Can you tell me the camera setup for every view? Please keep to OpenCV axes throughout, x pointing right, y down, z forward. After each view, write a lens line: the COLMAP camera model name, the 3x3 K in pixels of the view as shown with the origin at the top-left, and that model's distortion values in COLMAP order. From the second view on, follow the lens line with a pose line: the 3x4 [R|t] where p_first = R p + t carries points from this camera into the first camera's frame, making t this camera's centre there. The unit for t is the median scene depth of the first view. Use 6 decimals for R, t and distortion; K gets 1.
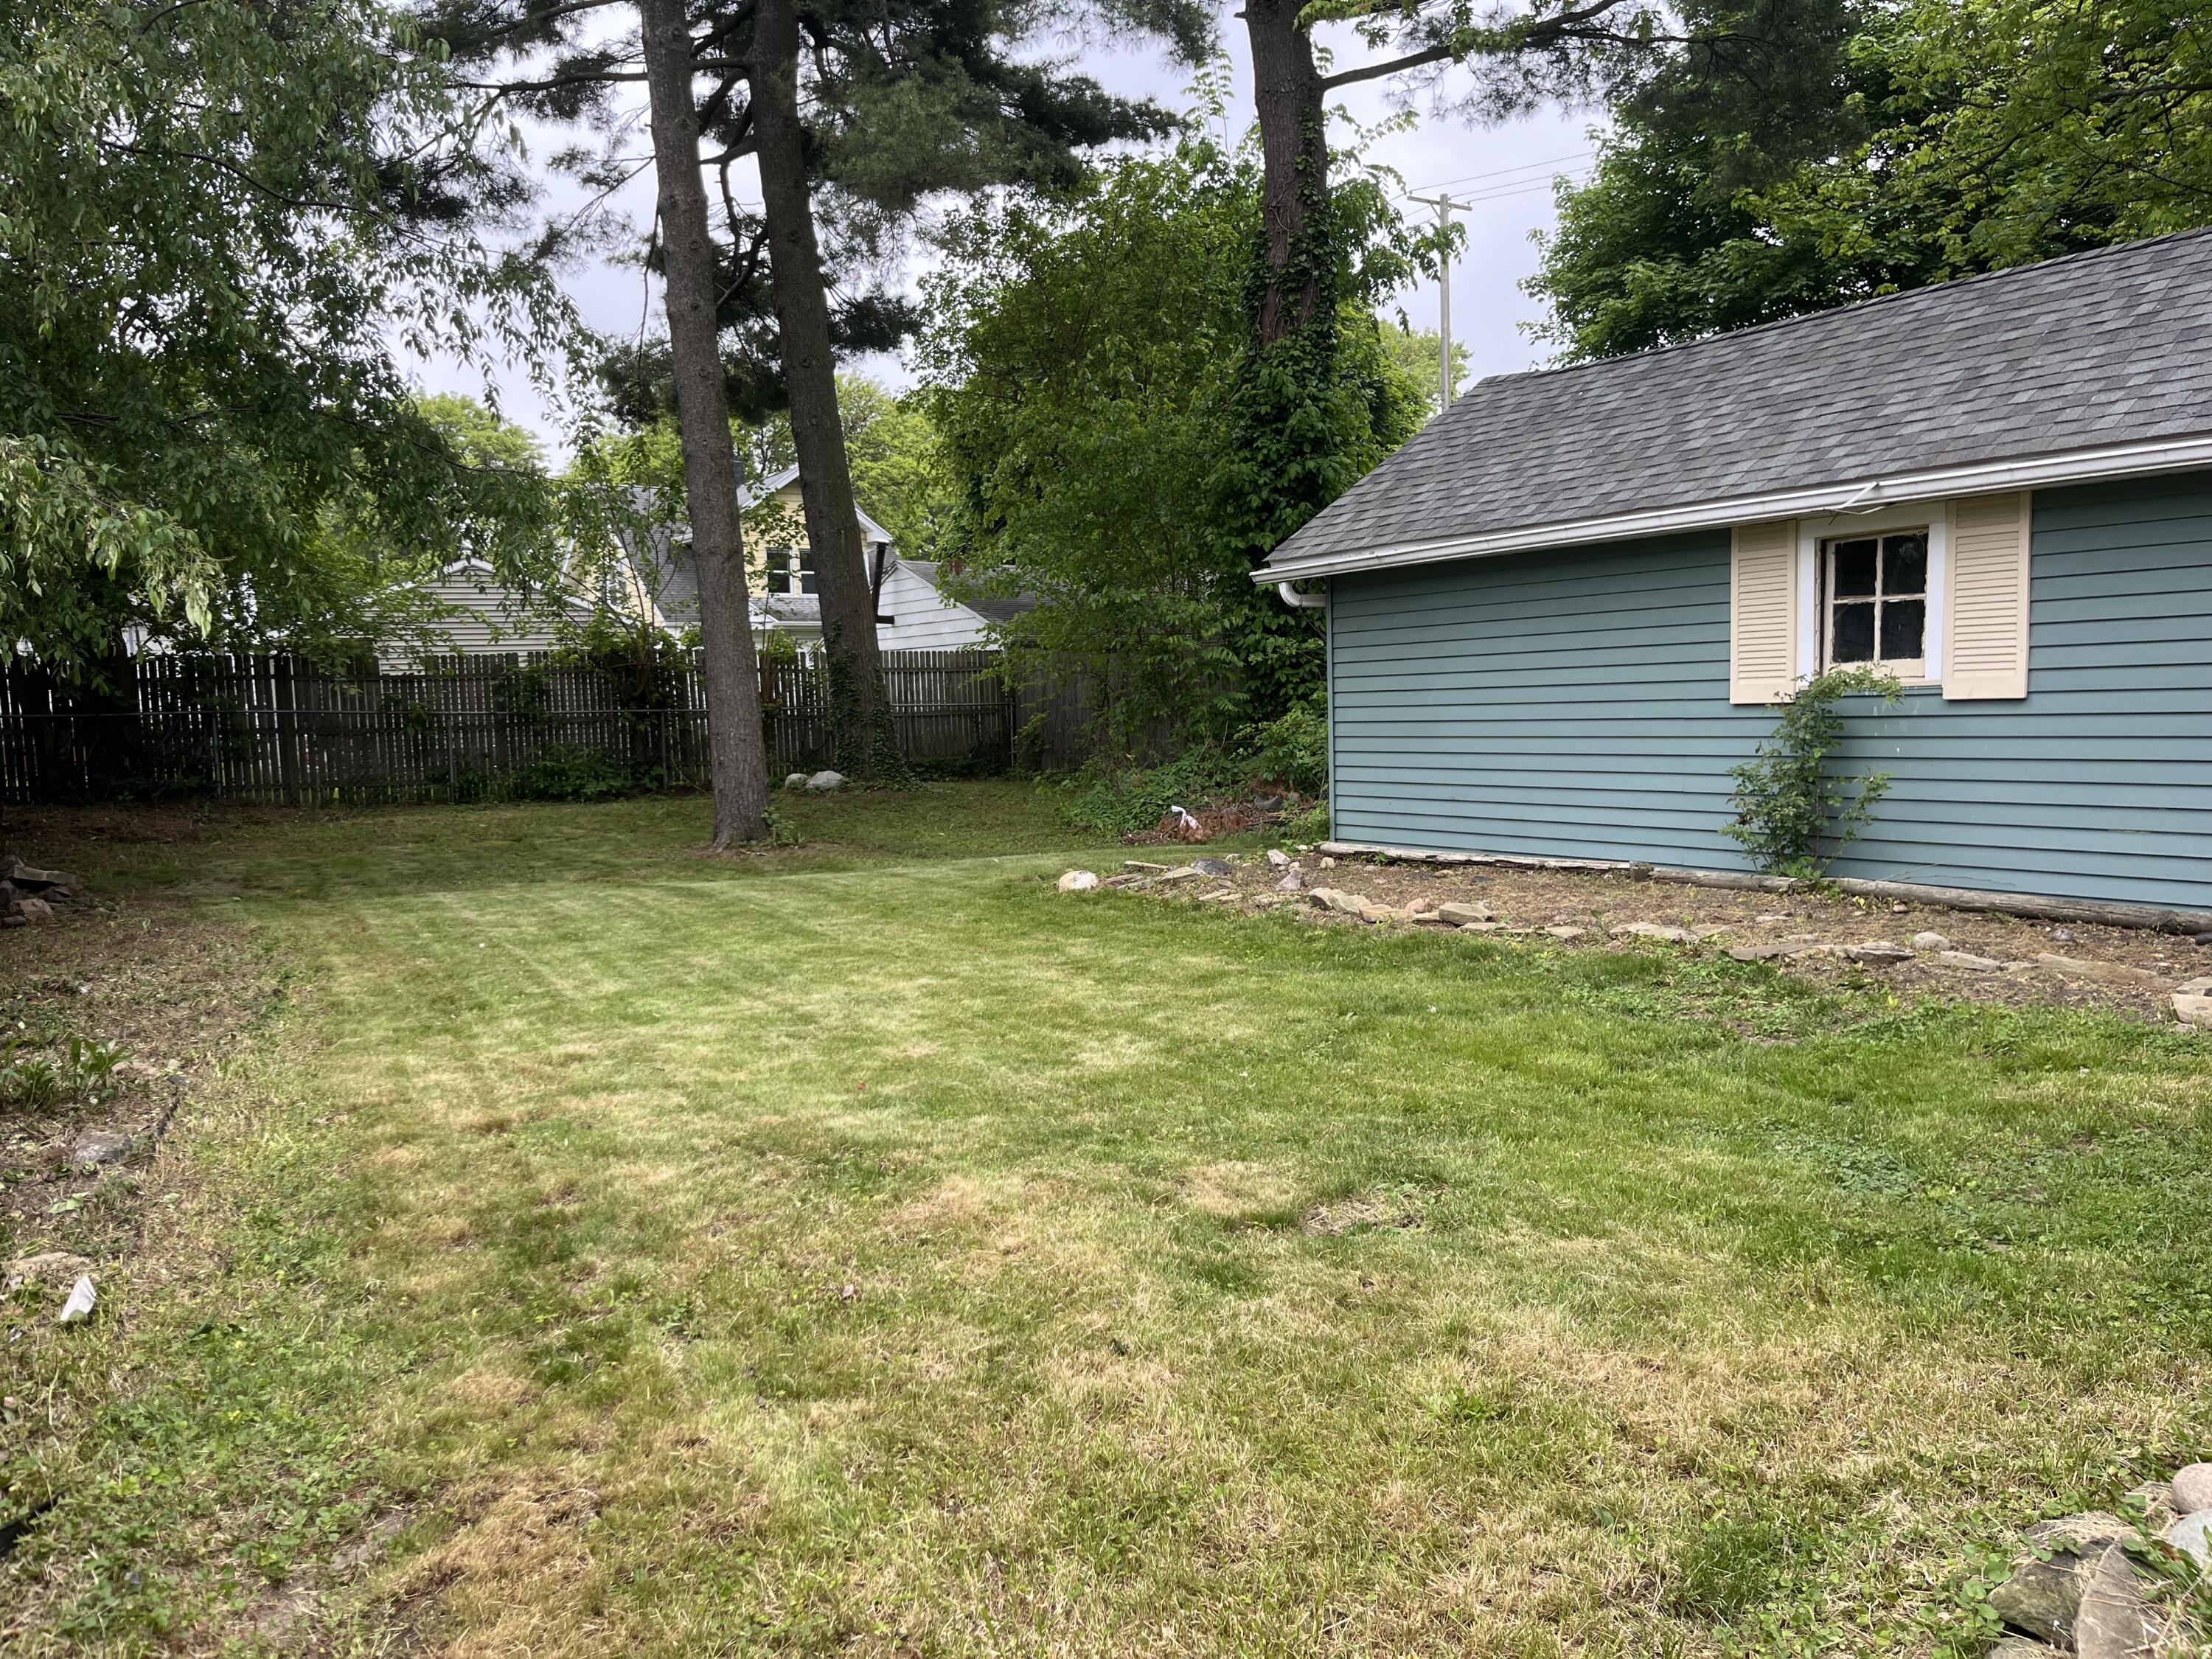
lens RADIAL K [[1686.3, 0, 1106.0], [0, 1686.3, 829.5], [0, 0, 1]] dist [0.054964, -0.070121]
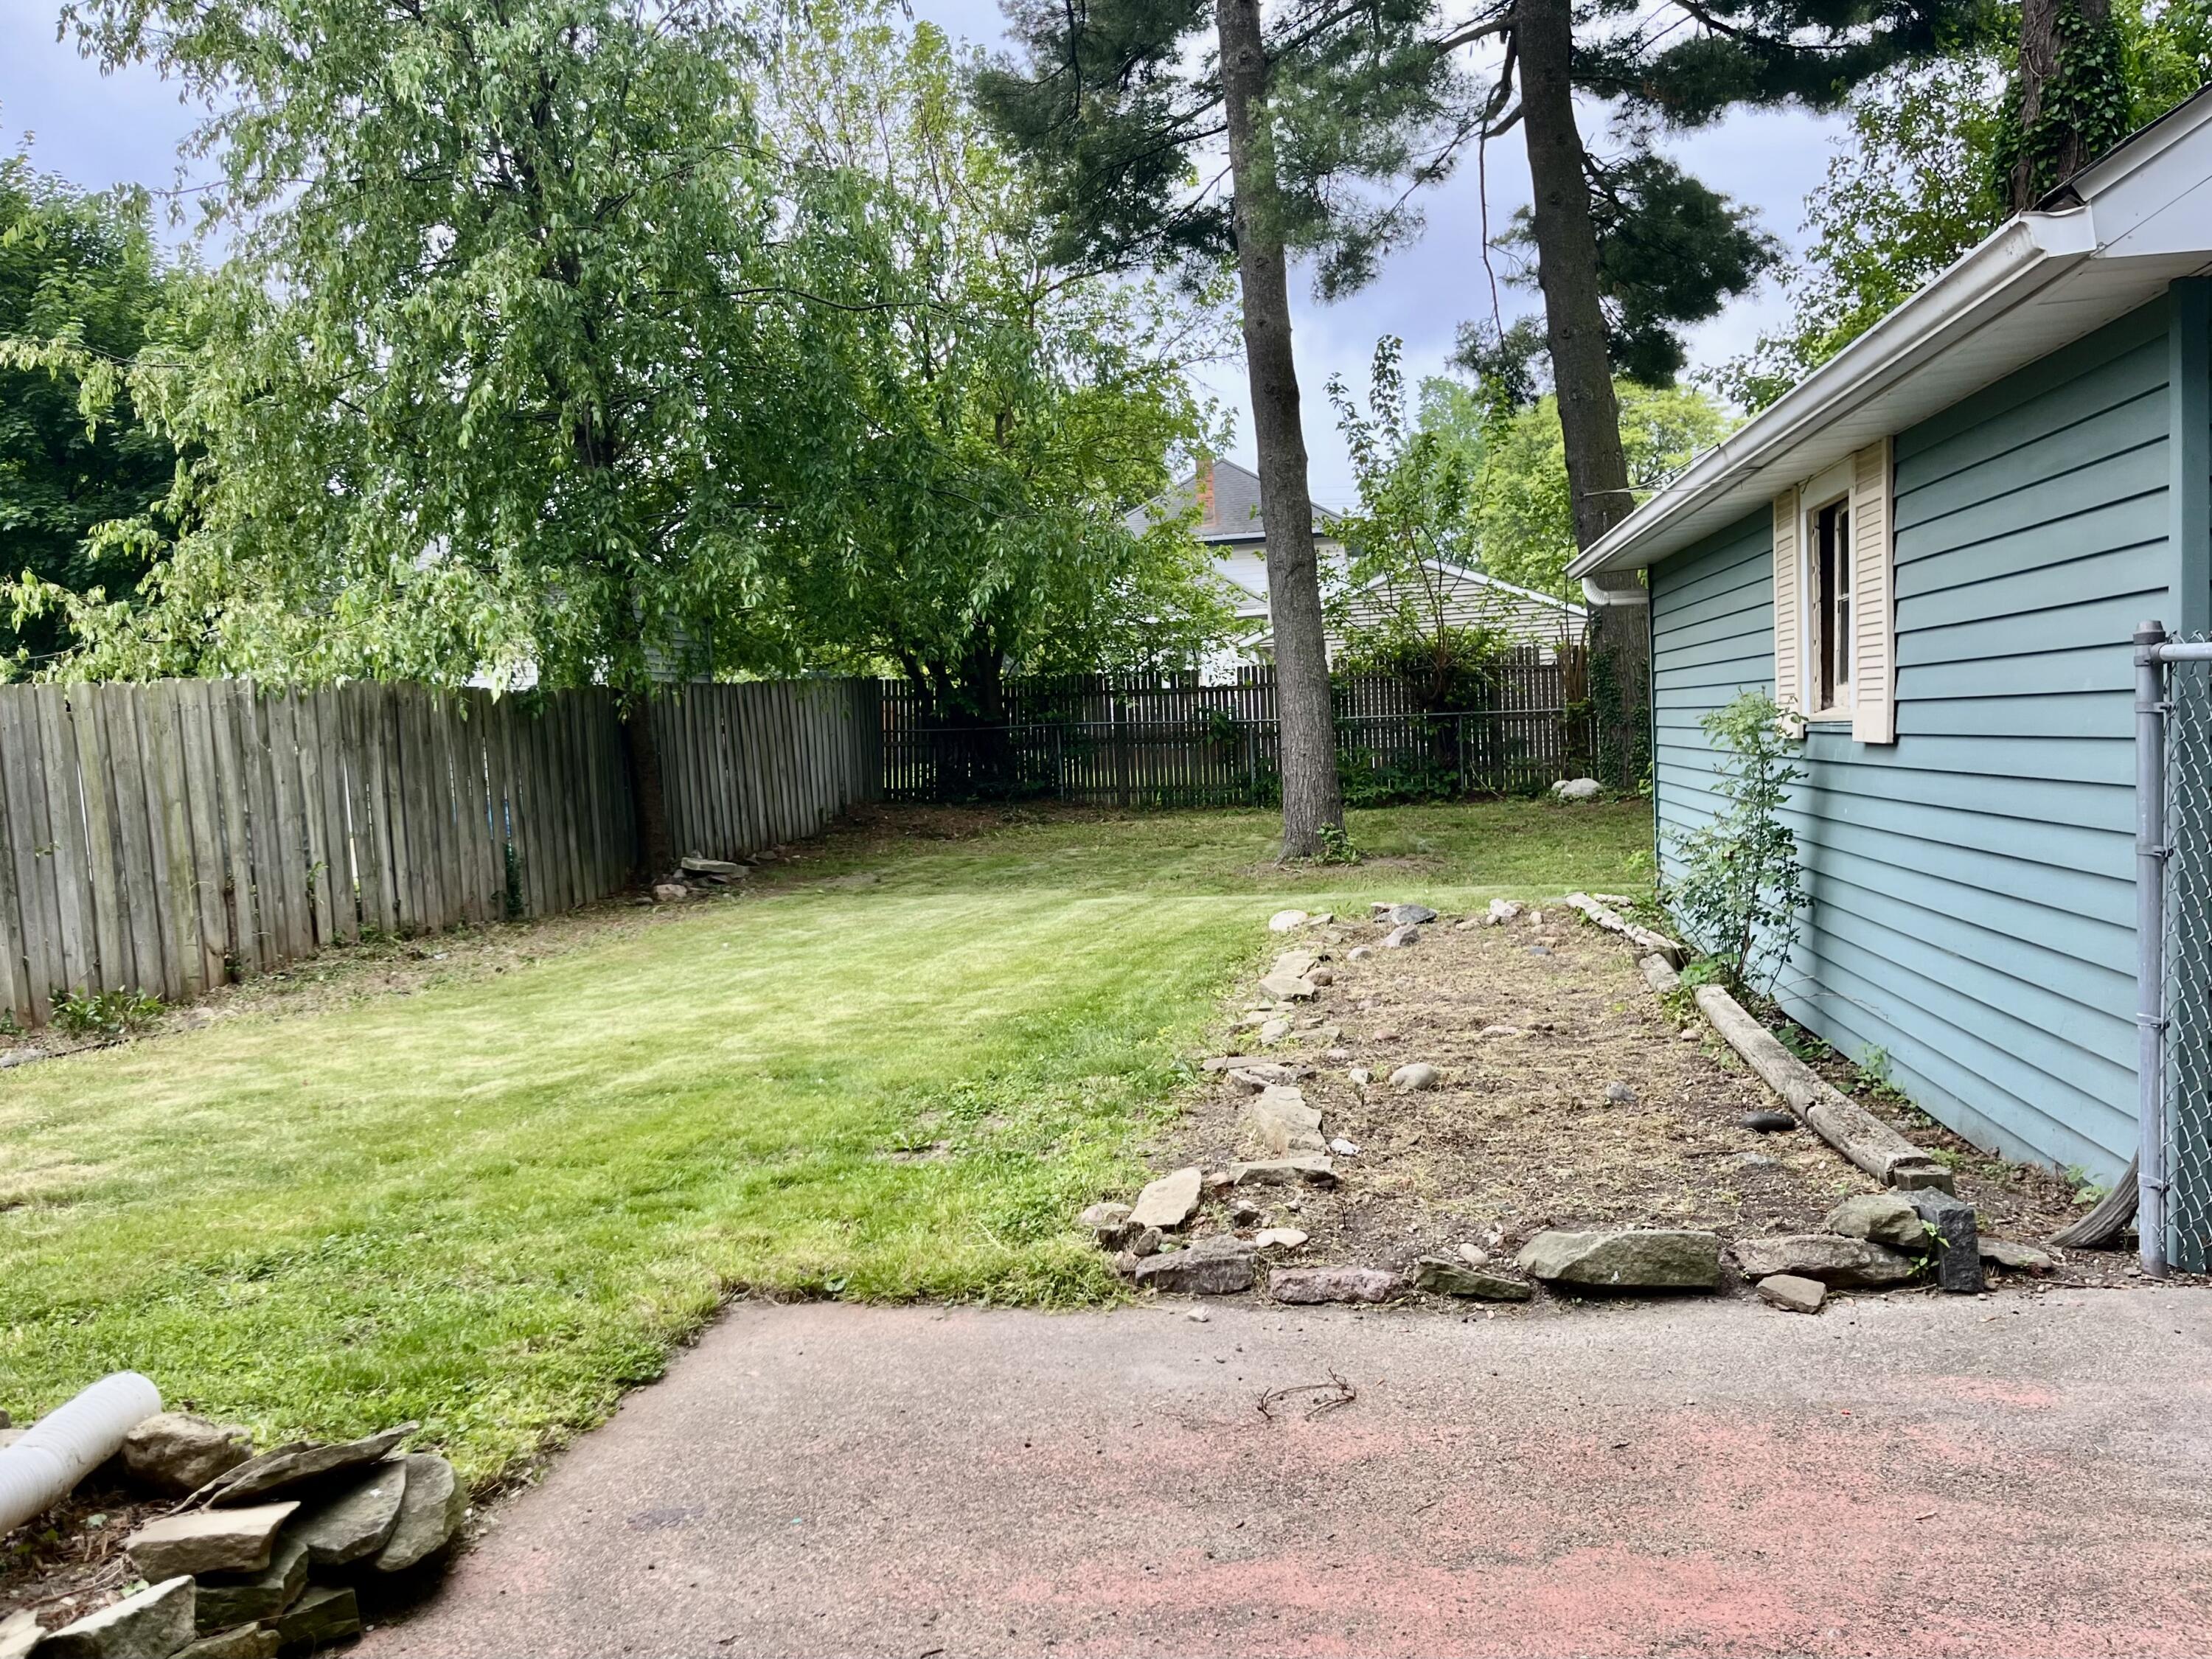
lens RADIAL K [[1800.2, 0, 1115.2], [0, 1800.2, 841.0], [0, 0, 1]] dist [0.071565, -0.099478]
pose [[0.757819, 0.033291, -0.651615, 0.320145], [-0.024144, 0.999444, 0.022982, -0.019776], [0.652018, -0.001684, 0.758202, 0.107979]]
